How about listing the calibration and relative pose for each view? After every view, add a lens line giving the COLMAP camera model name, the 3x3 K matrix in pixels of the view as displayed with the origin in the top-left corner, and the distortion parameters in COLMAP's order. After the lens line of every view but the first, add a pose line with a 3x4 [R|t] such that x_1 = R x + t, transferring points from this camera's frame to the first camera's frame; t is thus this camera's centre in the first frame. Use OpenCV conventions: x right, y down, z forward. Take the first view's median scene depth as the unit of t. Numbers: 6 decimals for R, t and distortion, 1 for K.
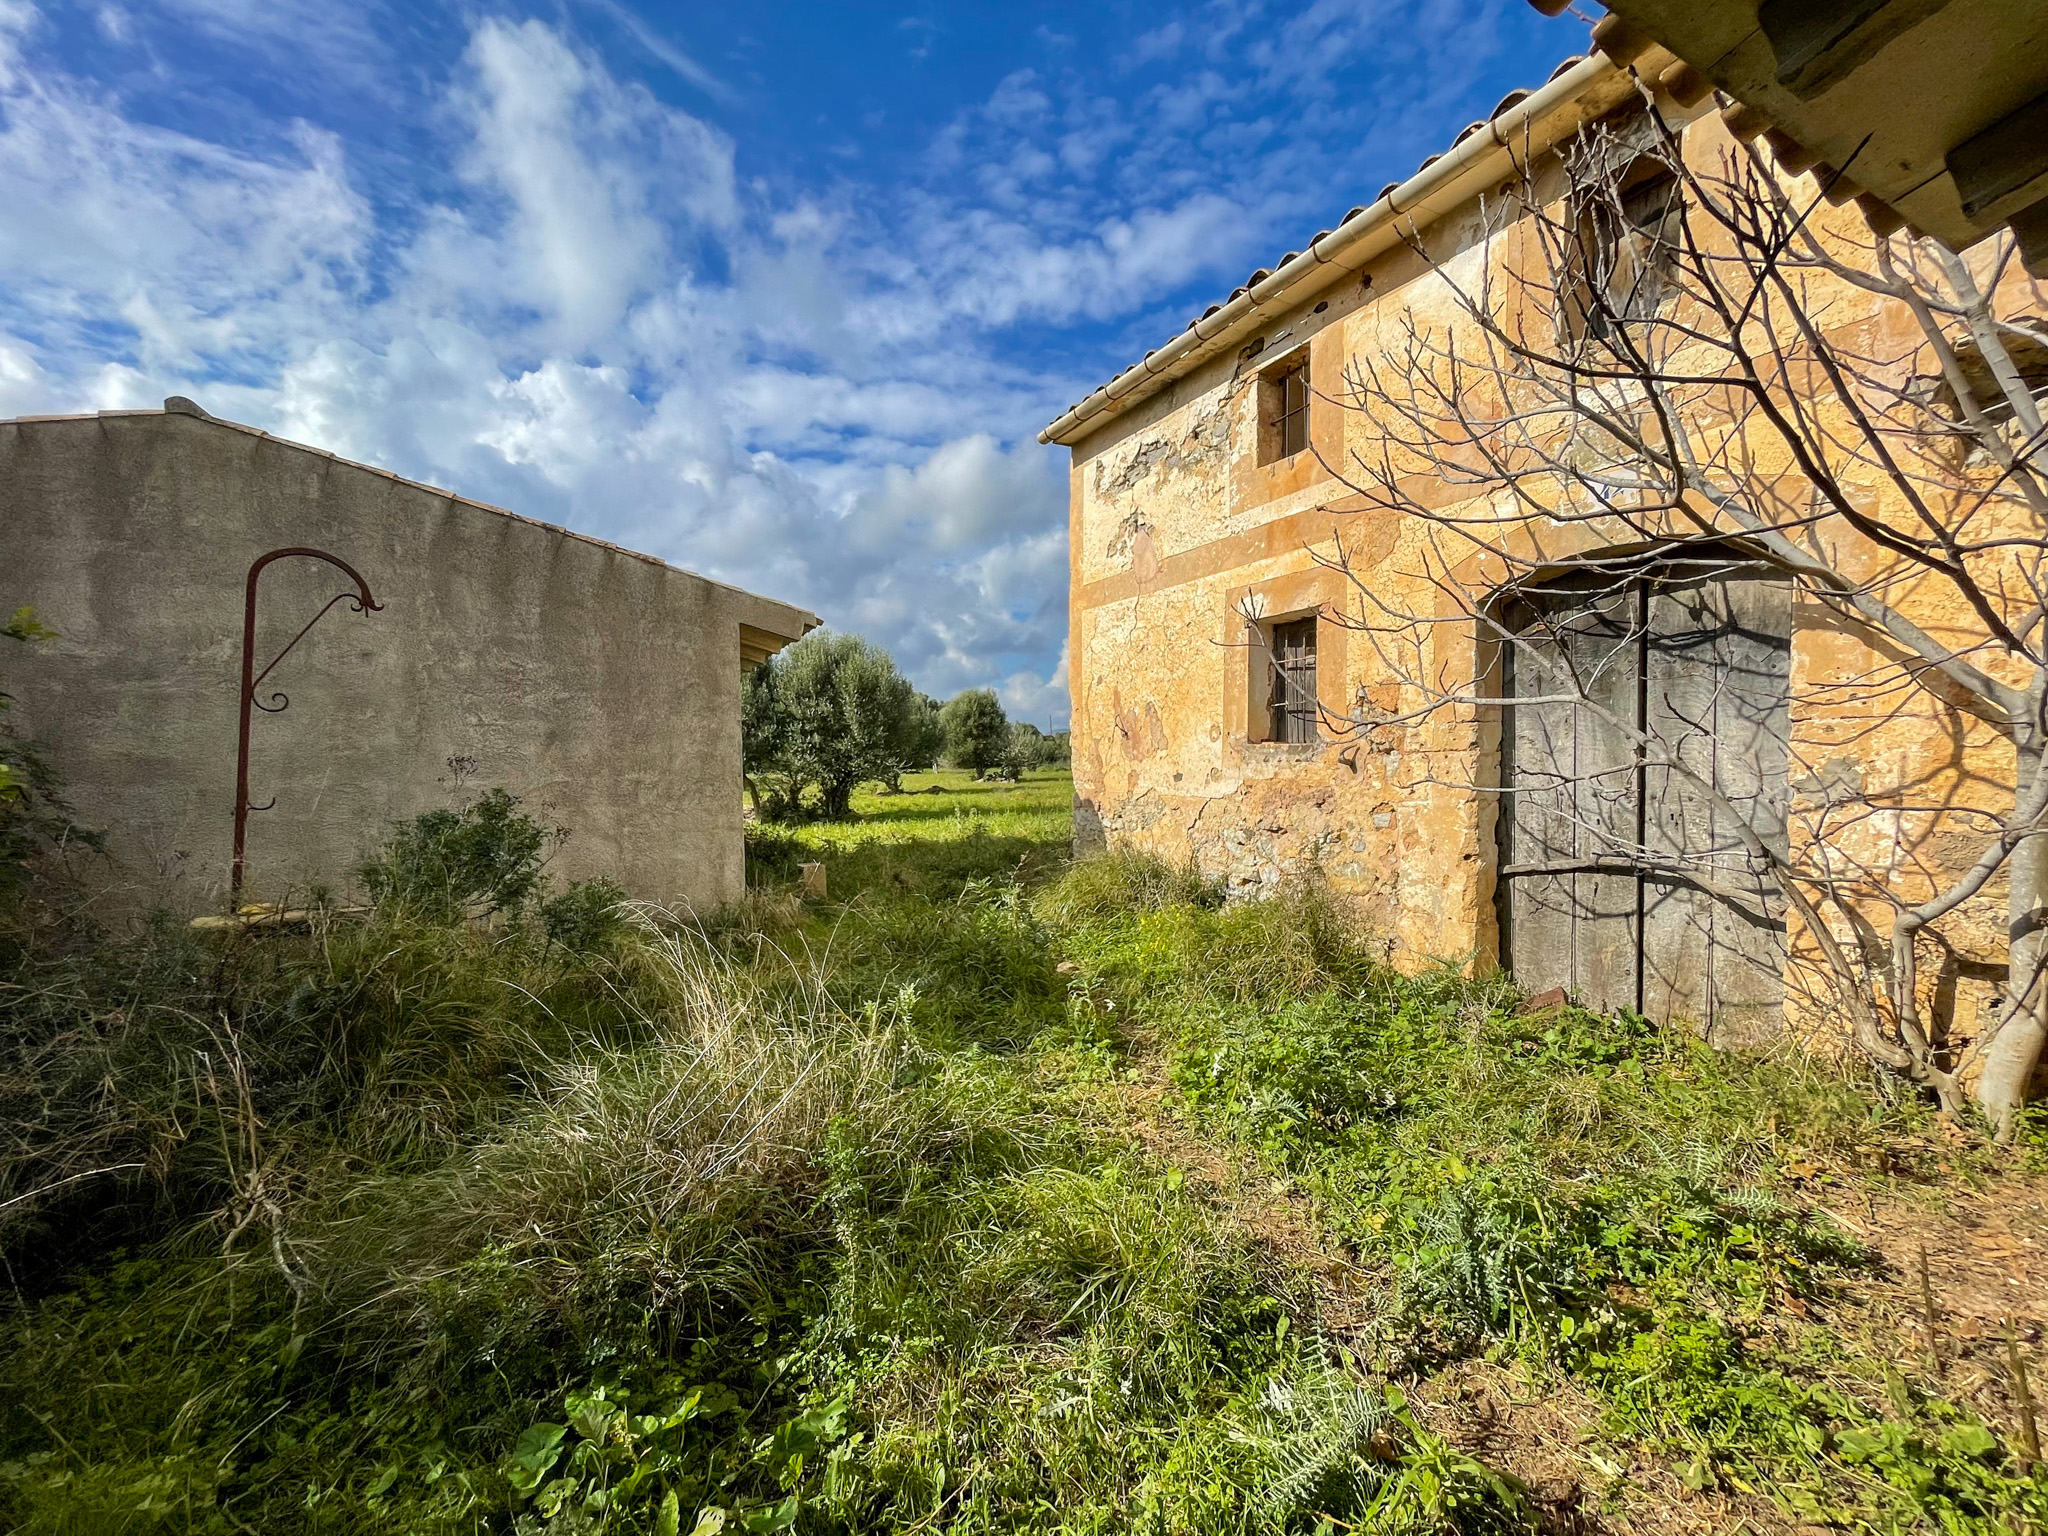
lens RADIAL K [[812.1, 0, 1028.7], [0, 812.1, 765.4], [0, 0, 1]] dist [-0.001883, -0.000974]
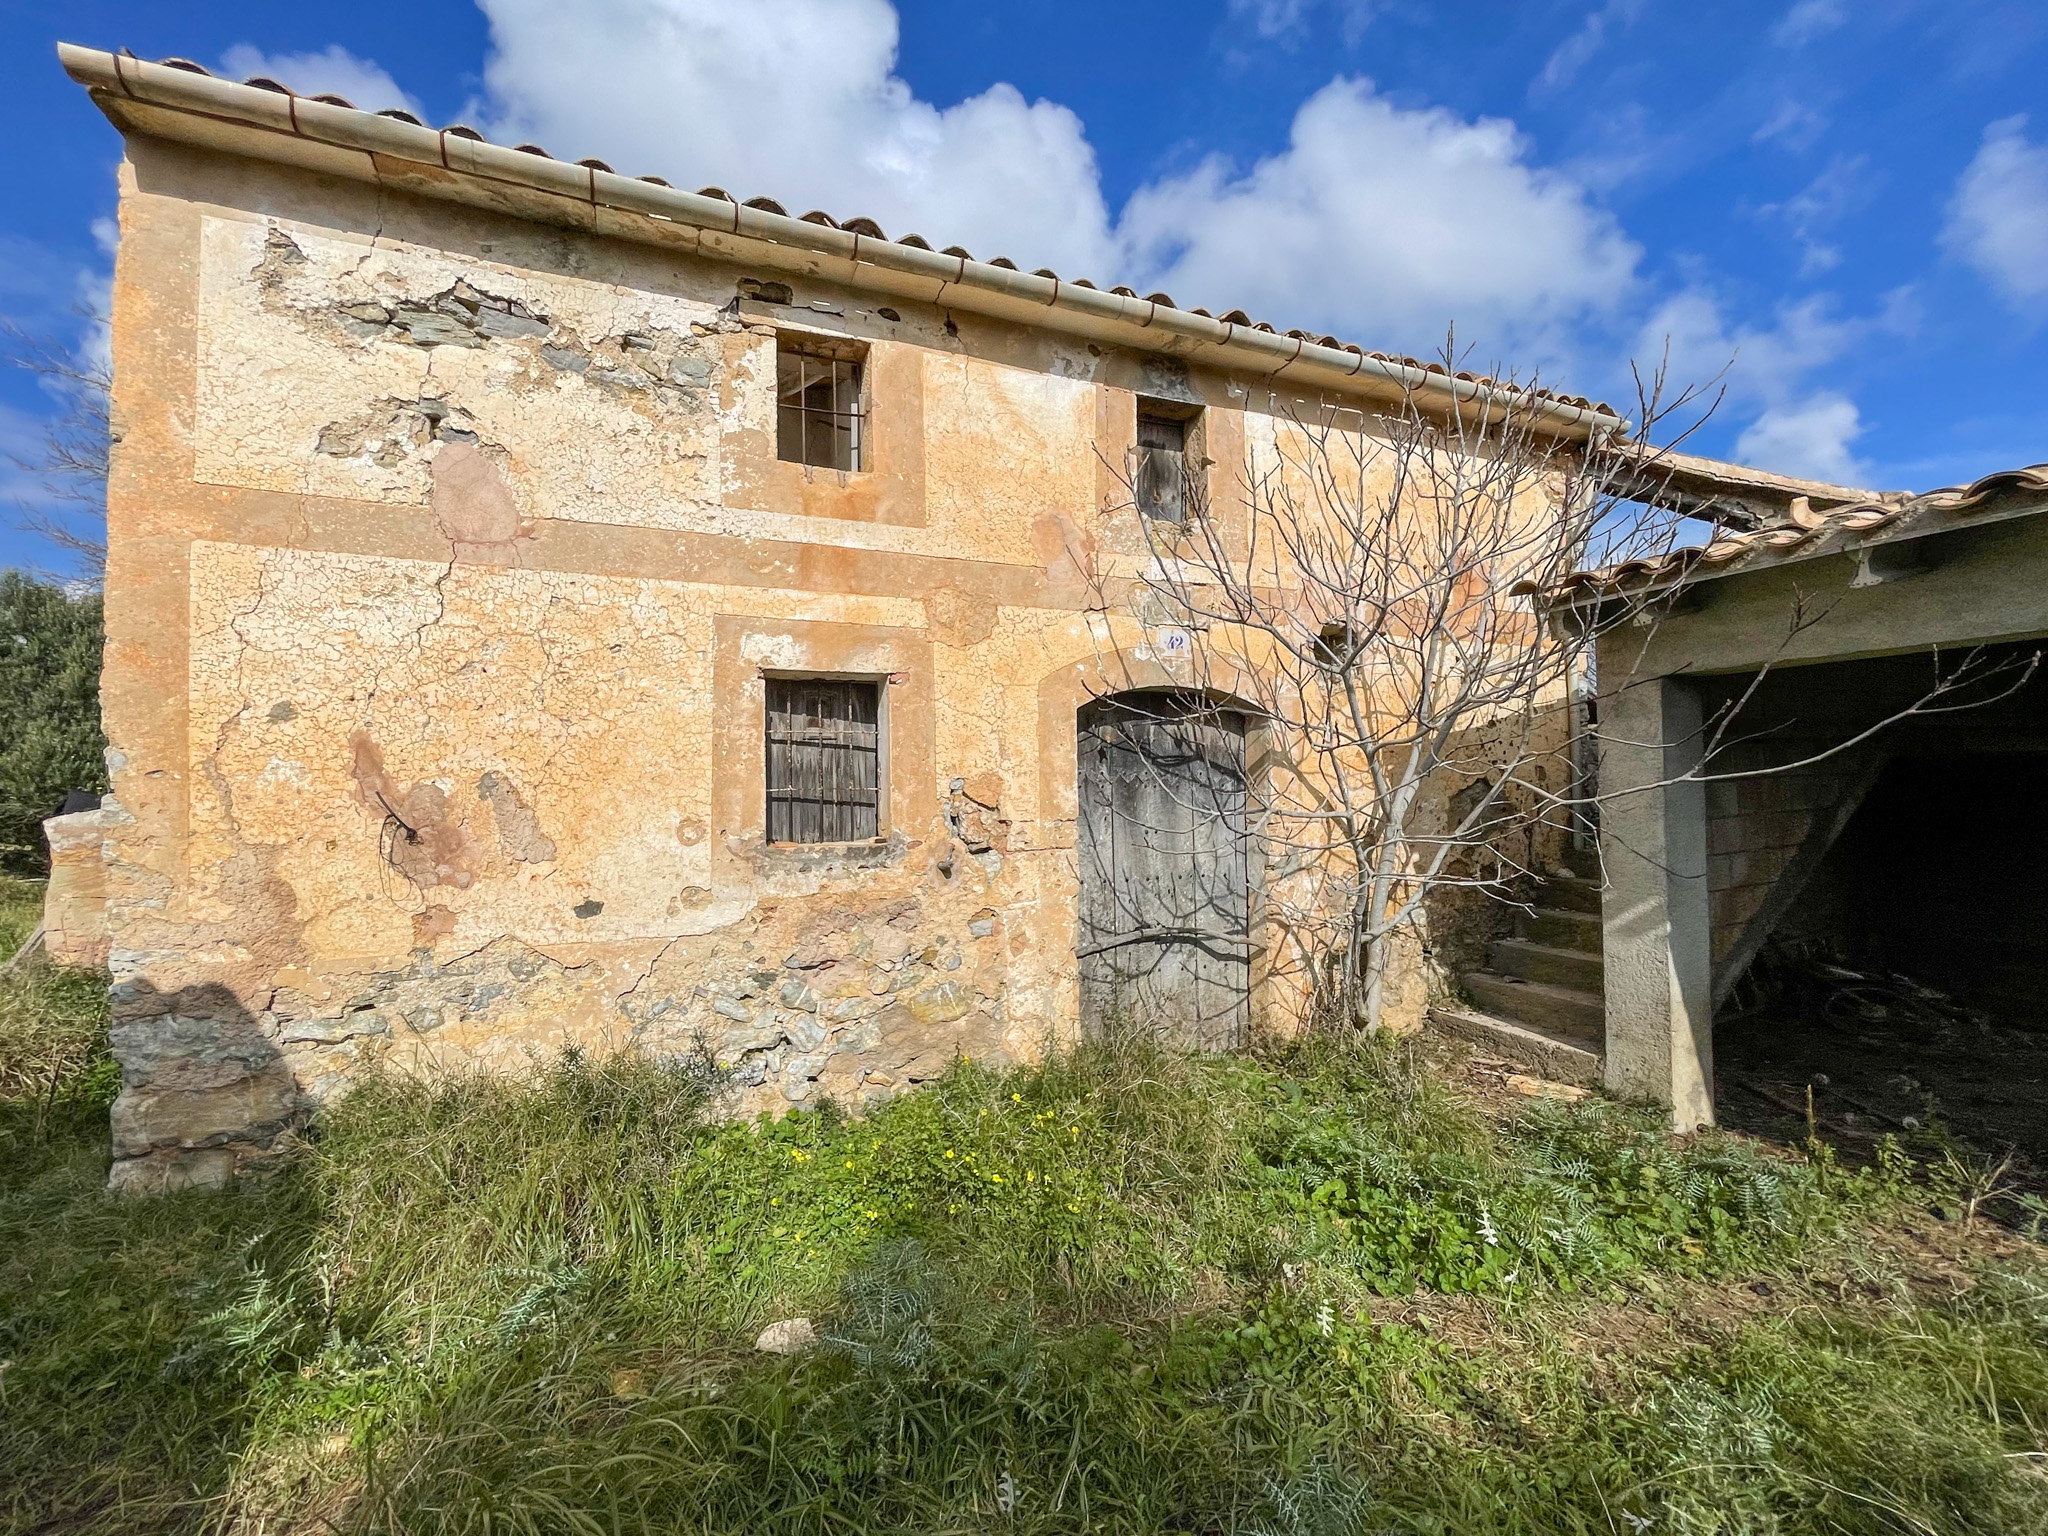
lens RADIAL K [[812.1, 0, 1024.4], [0, 812.1, 773.1], [0, 0, 1]] dist [-0.001883, -0.000974]
pose [[0.142460, 0.034079, 0.989214, -0.390912], [0.024517, 0.998979, -0.037947, -0.059287], [-0.989497, 0.029658, 0.141479, 0.706380]]
